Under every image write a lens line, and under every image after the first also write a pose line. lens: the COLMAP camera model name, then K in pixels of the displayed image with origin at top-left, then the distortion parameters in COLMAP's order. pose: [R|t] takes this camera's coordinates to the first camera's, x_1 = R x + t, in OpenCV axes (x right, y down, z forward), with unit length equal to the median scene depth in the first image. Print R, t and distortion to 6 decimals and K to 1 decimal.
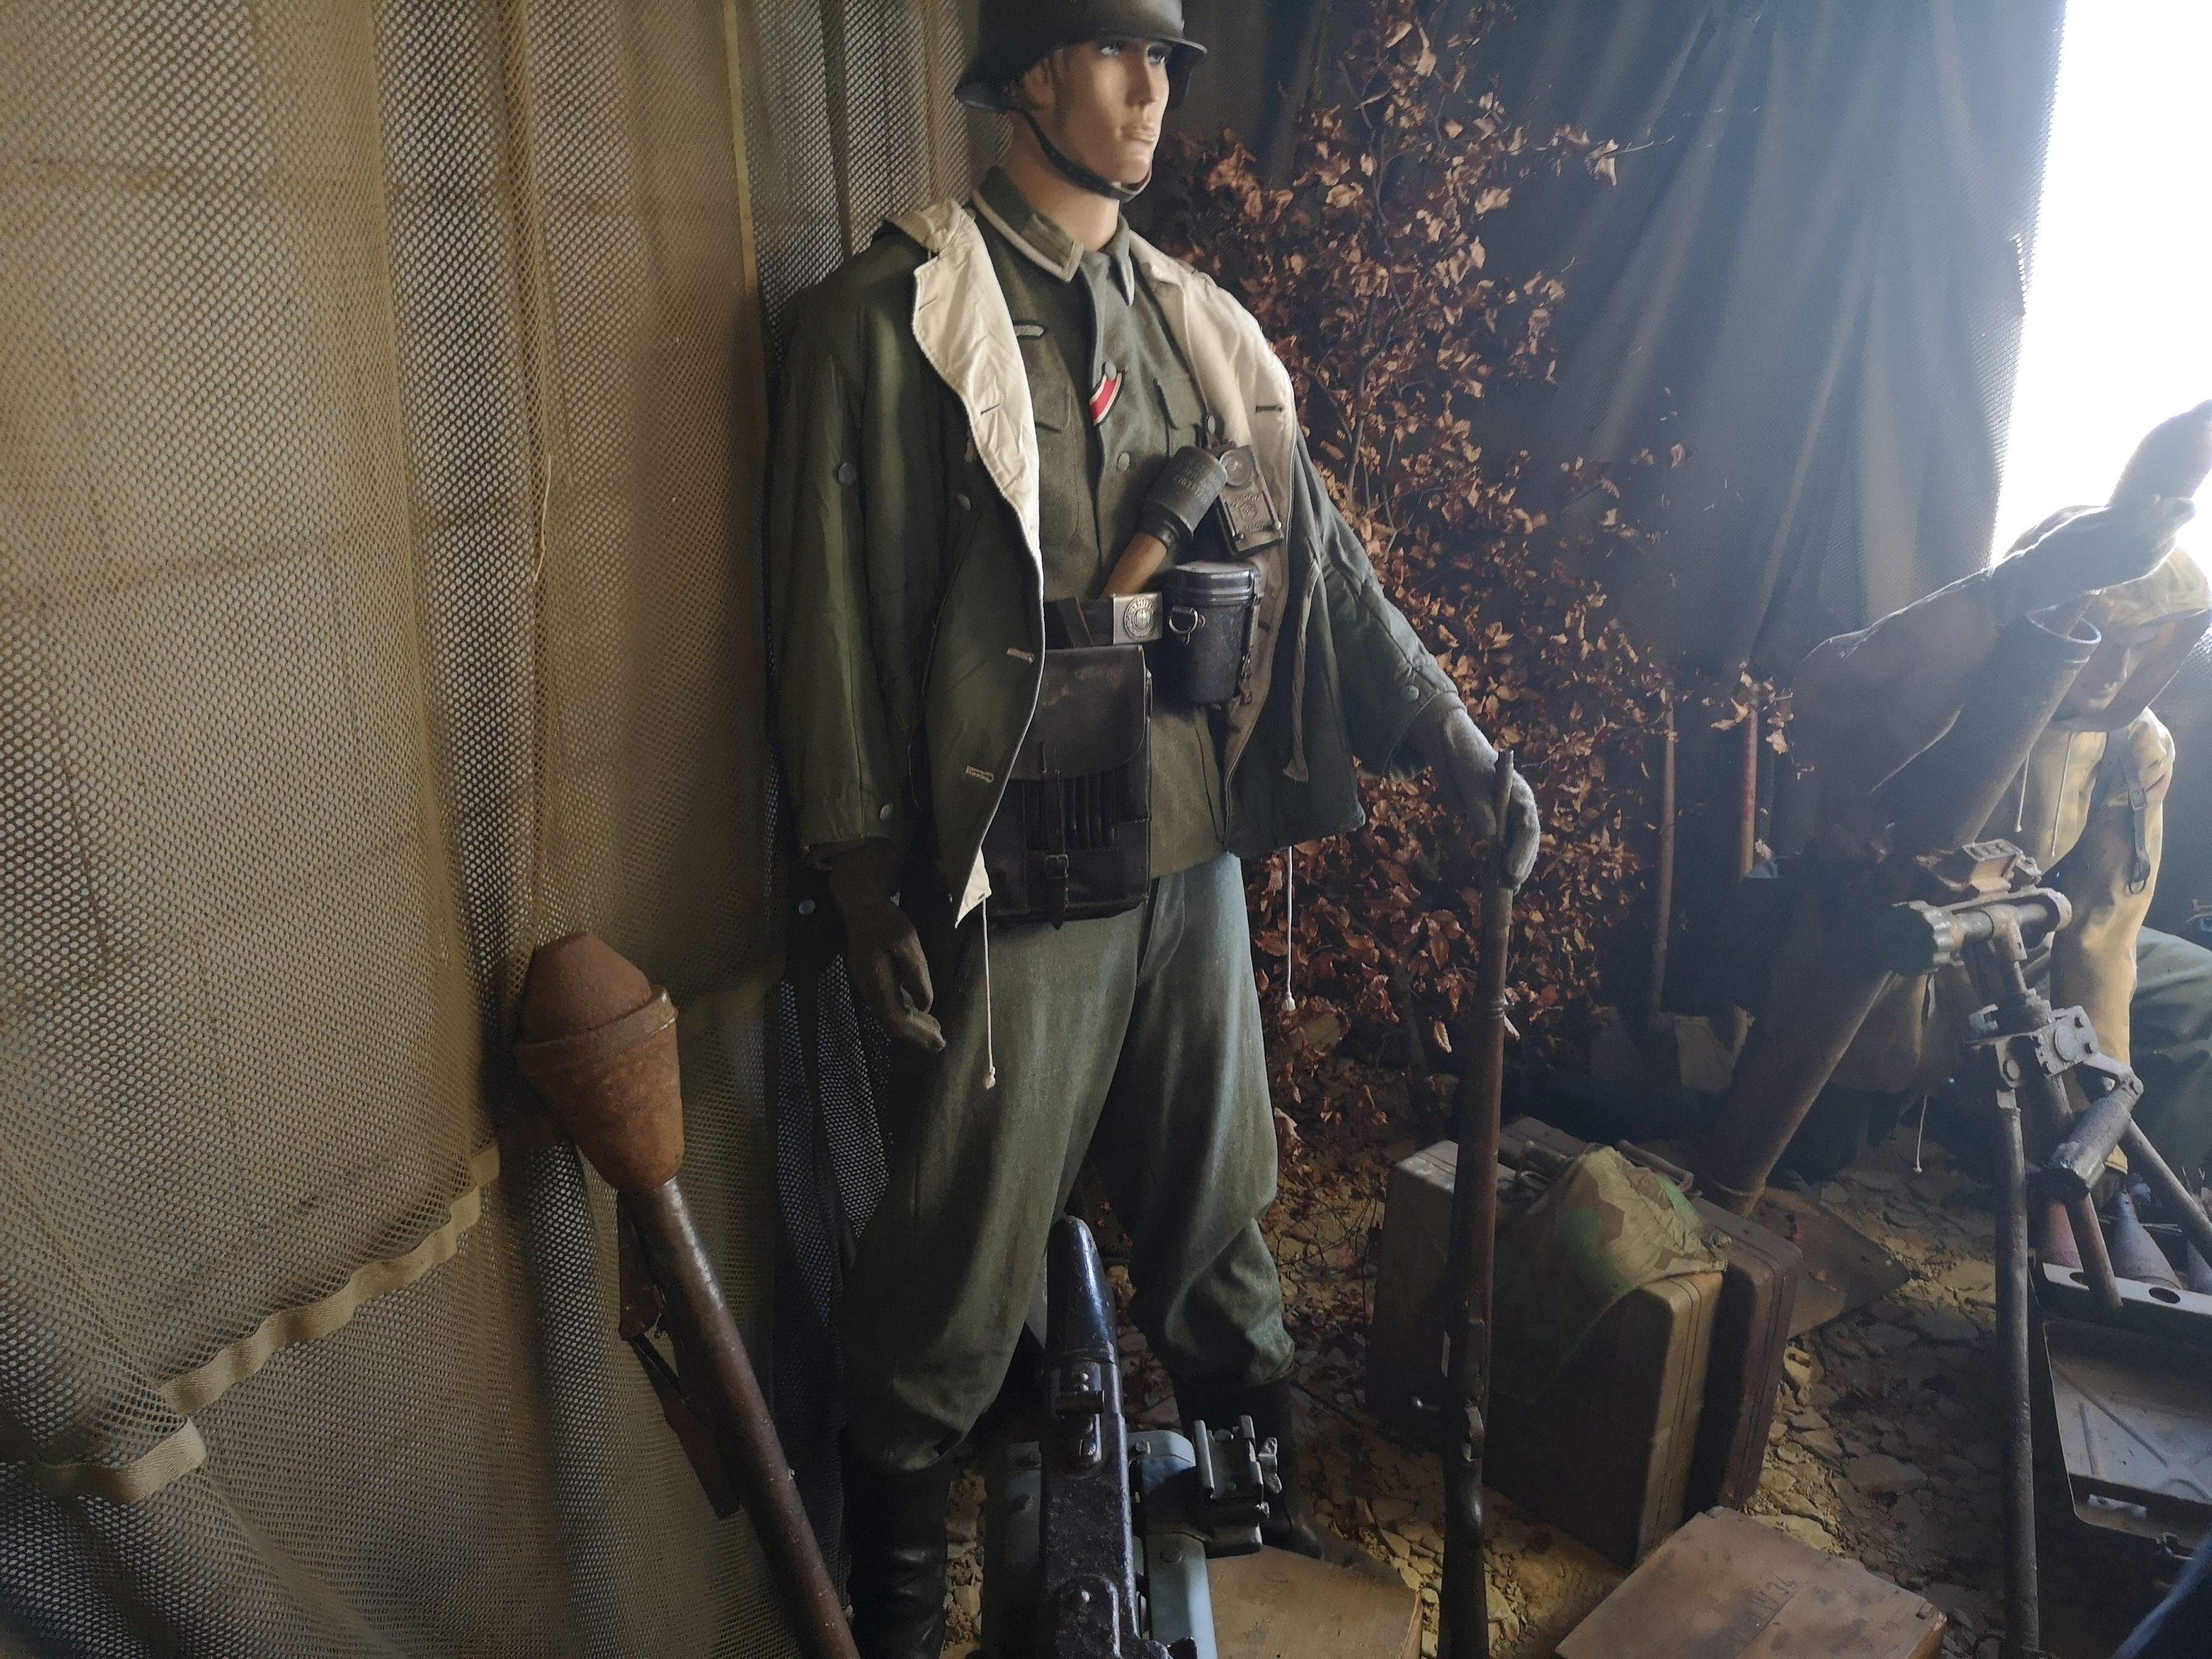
lens RADIAL K [[1697.3, 0, 1106.5], [0, 1697.3, 821.2], [0, 0, 1]] dist [0.040981, -0.045471]
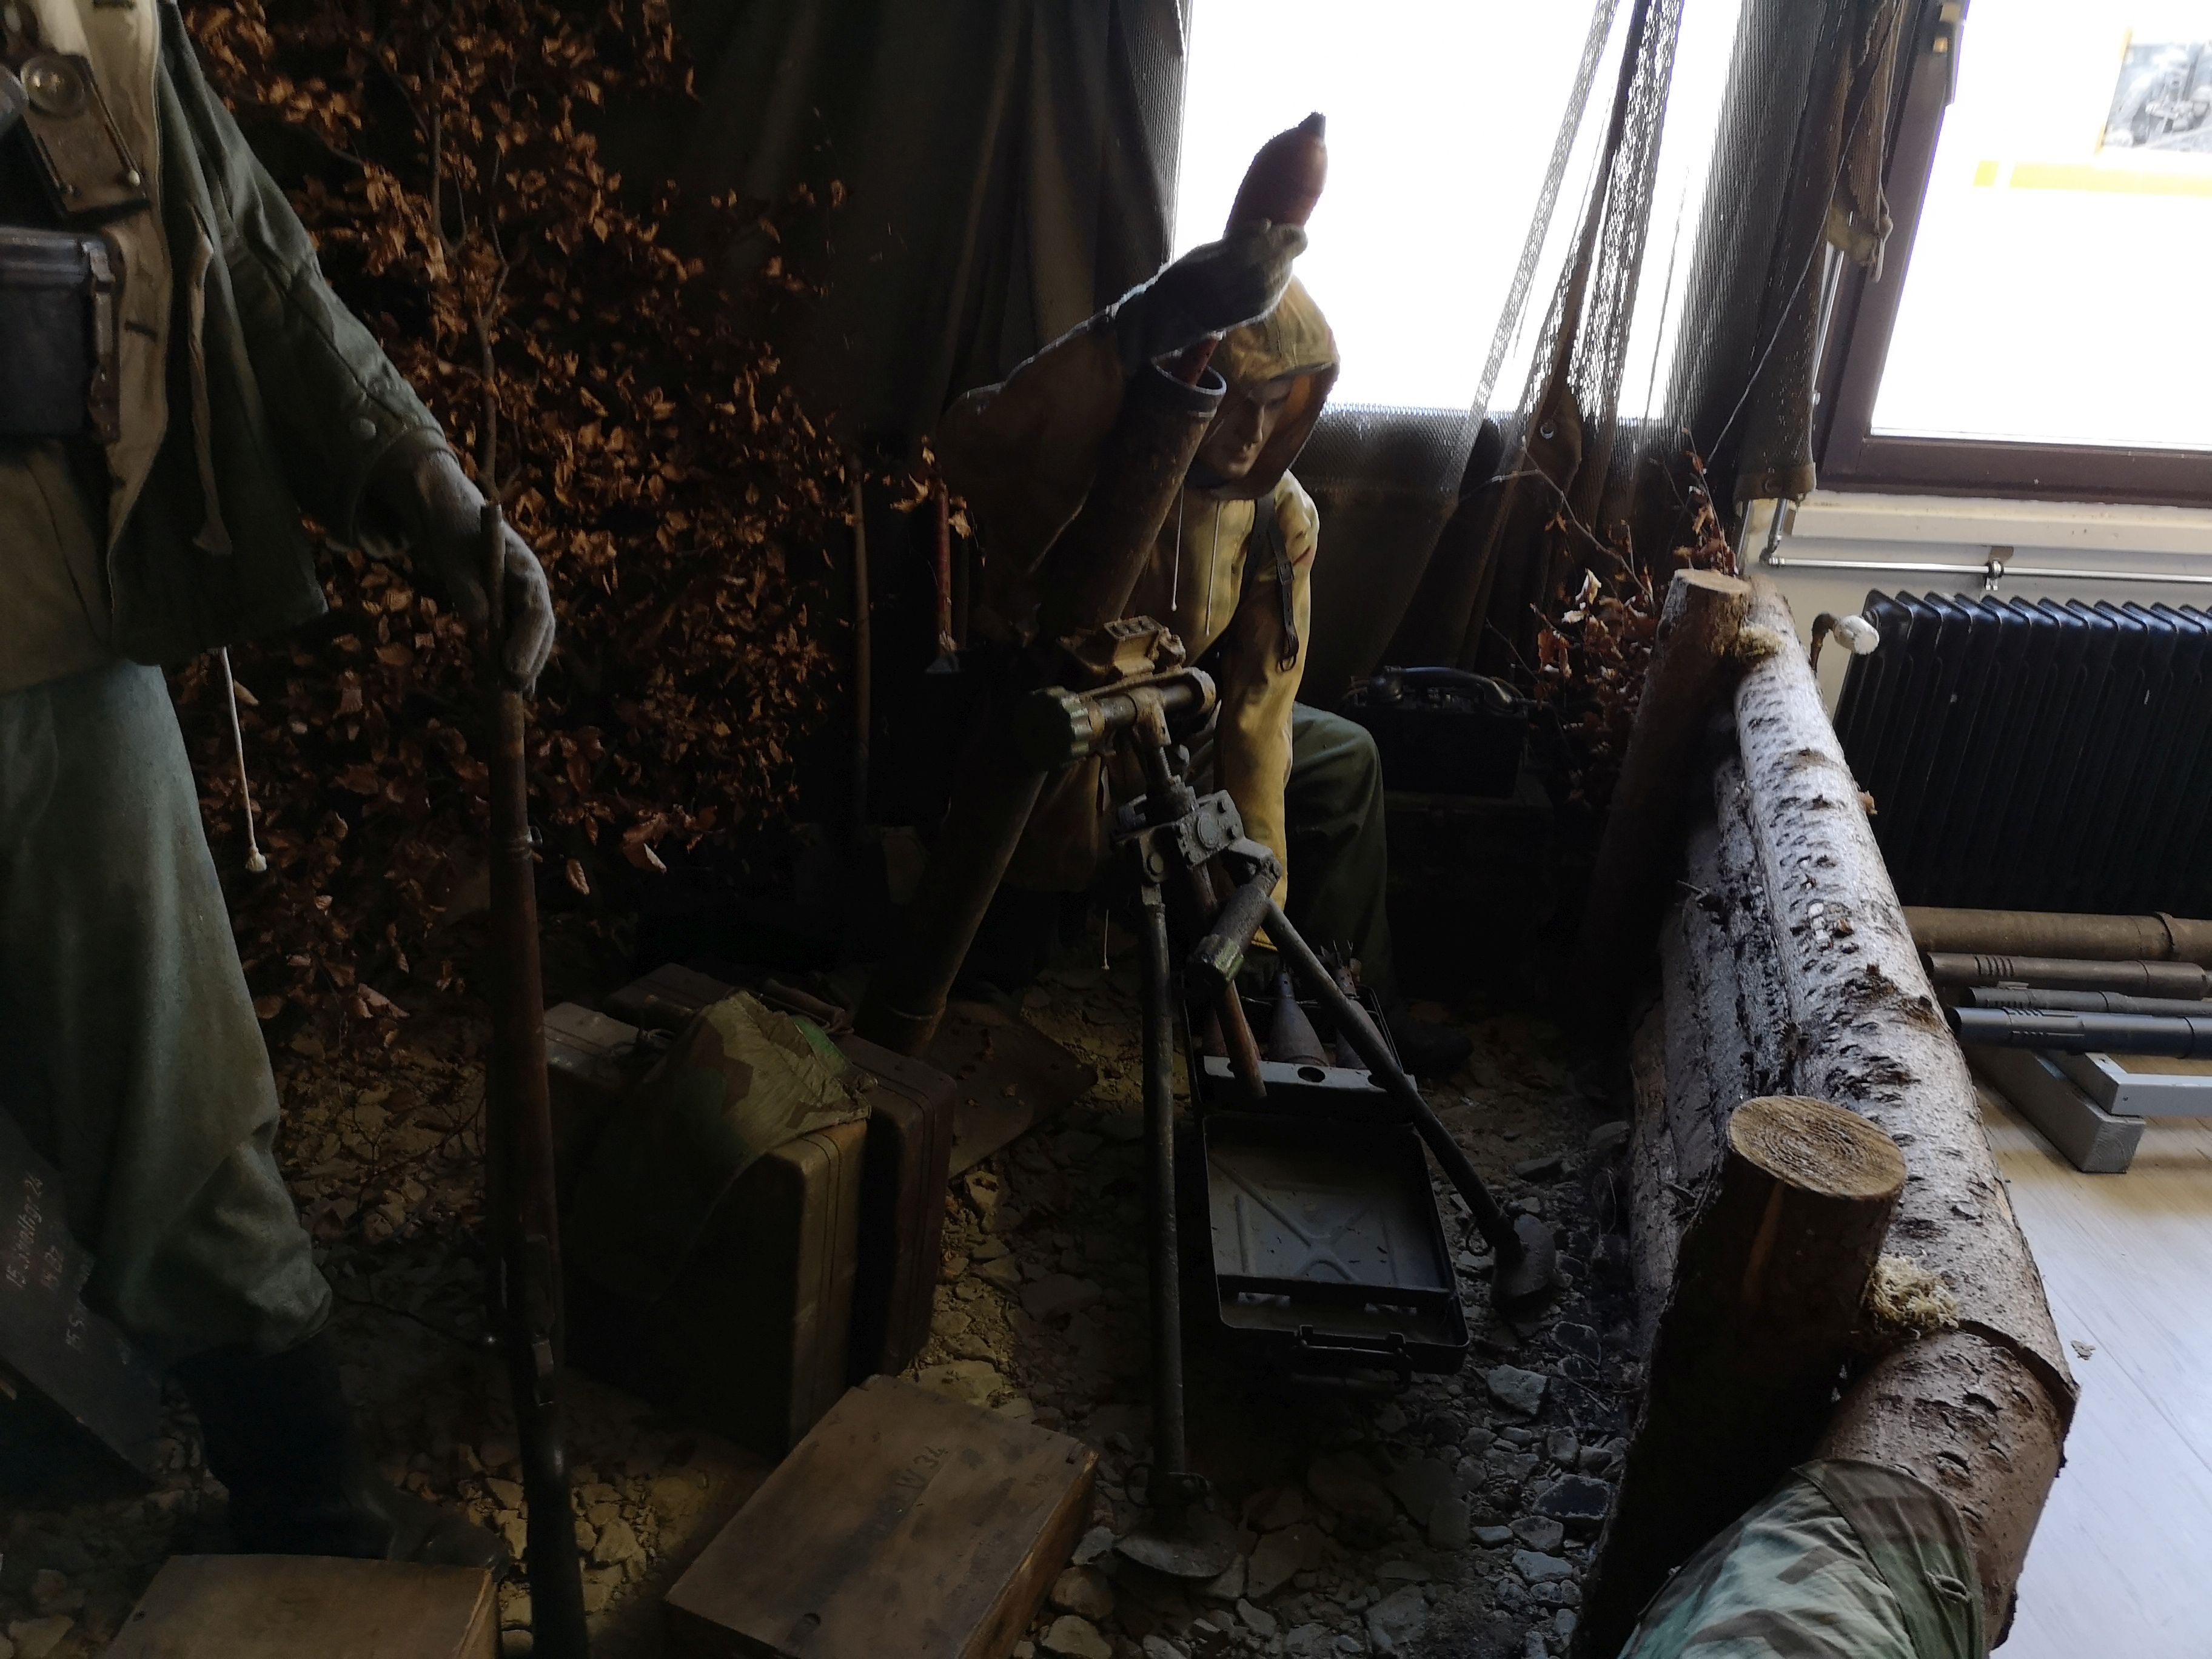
lens RADIAL K [[1697.3, 0, 1106.5], [0, 1697.3, 821.2], [0, 0, 1]] dist [0.040981, -0.045471]
pose [[0.923845, -0.074733, 0.375400, 0.146395], [0.034595, 0.993043, 0.112554, 0.015998], [-0.381200, -0.090995, 0.920003, 0.149929]]
